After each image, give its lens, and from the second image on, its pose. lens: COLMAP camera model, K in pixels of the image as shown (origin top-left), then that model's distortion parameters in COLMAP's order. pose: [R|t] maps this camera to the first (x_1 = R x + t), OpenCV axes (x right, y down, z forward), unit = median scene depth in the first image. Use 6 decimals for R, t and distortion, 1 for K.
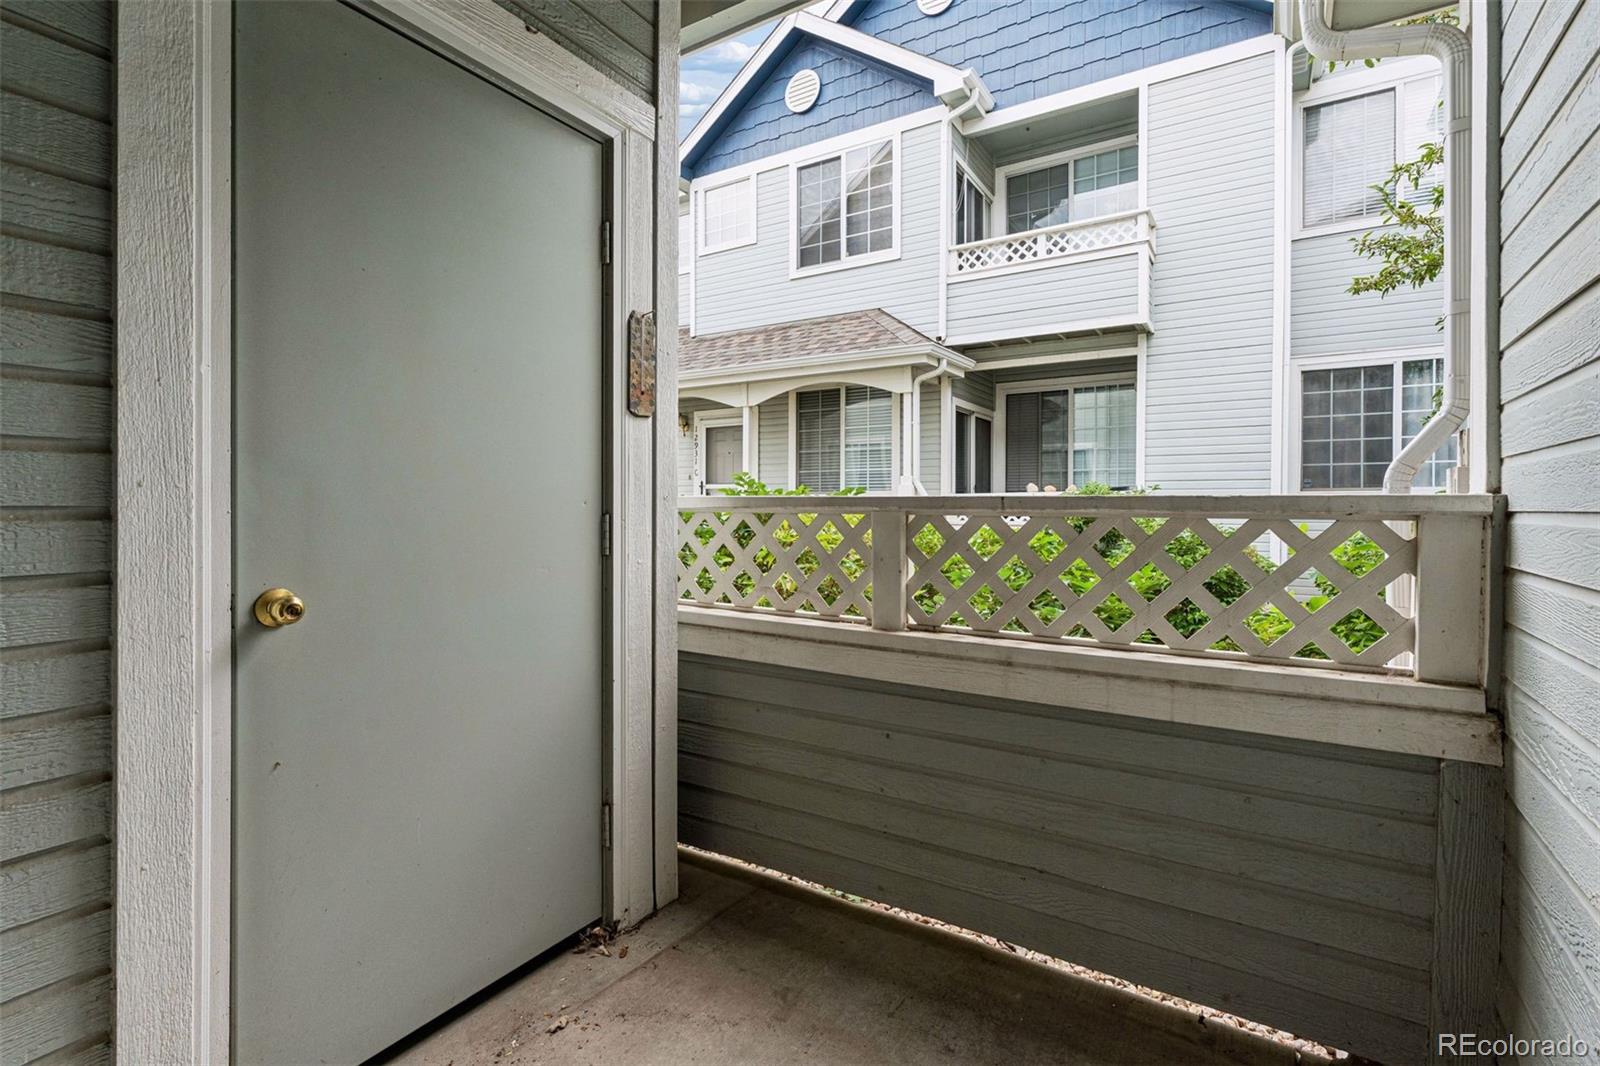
lens RADIAL K [[749.5, 0, 788.9], [0, 749.5, 509.1], [0, 0, 1]] dist [-0.000038, 0.000792]
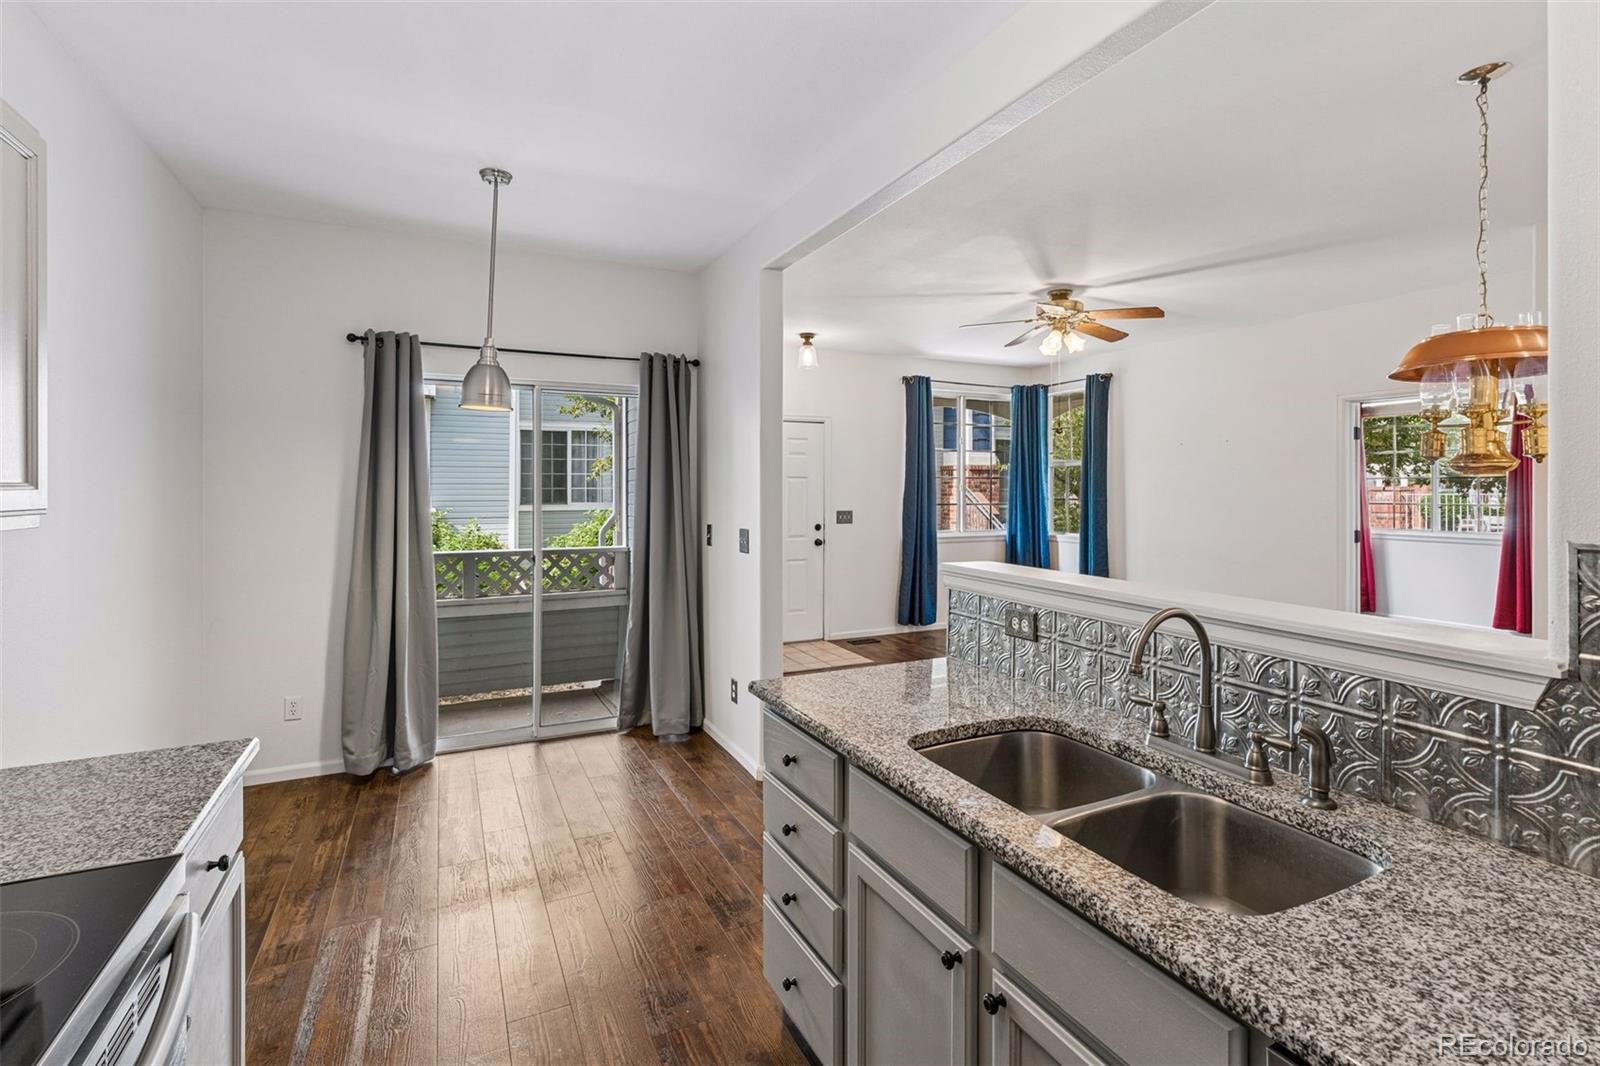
lens RADIAL K [[749.5, 0, 810.0], [0, 749.5, 492.4], [0, 0, 1]] dist [-0.000038, 0.000792]
pose [[0.514327, -0.008064, 0.857556, -0.382982], [0.001561, 0.999963, 0.008466, -0.065786], [-0.857593, -0.003016, 0.514320, -0.363236]]
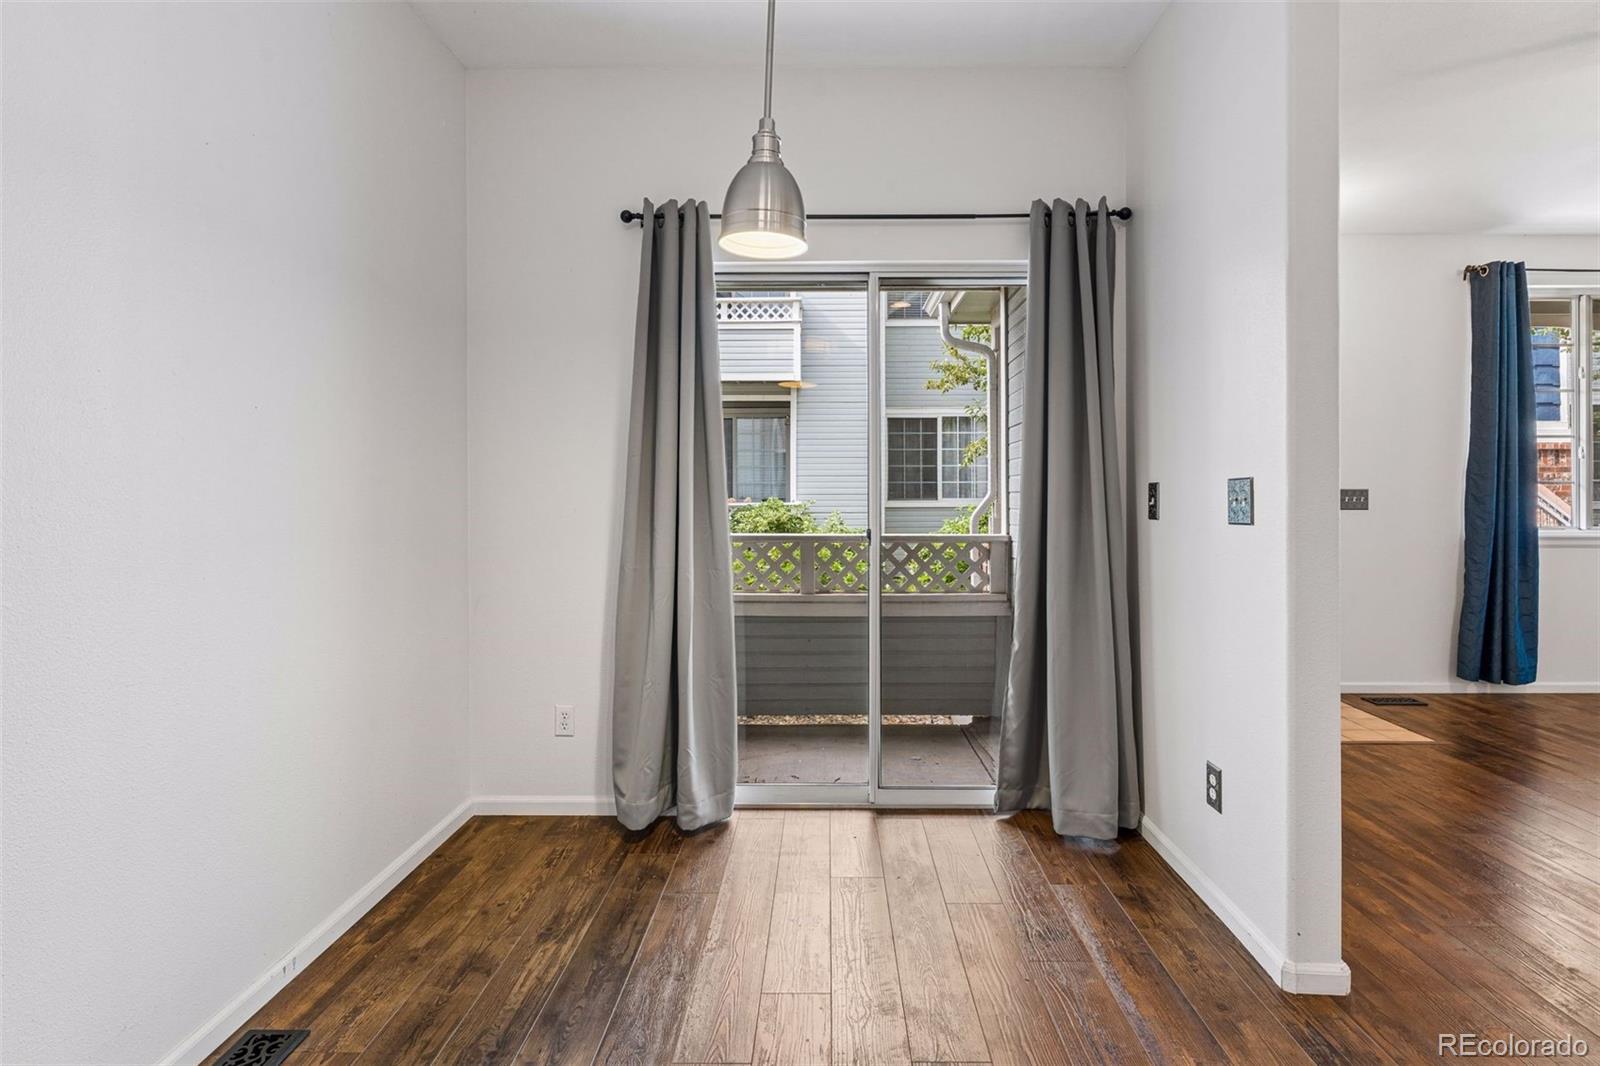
lens RADIAL K [[800.2, 0, 799.2], [0, 800.2, 501.2], [0, 0, 1]] dist [0.000105, -0.001643]
pose [[0.857355, -0.011831, 0.514590, -0.276180], [0.008329, 0.999924, 0.009114, -0.040152], [-0.514659, -0.003528, 0.857388, -0.254592]]
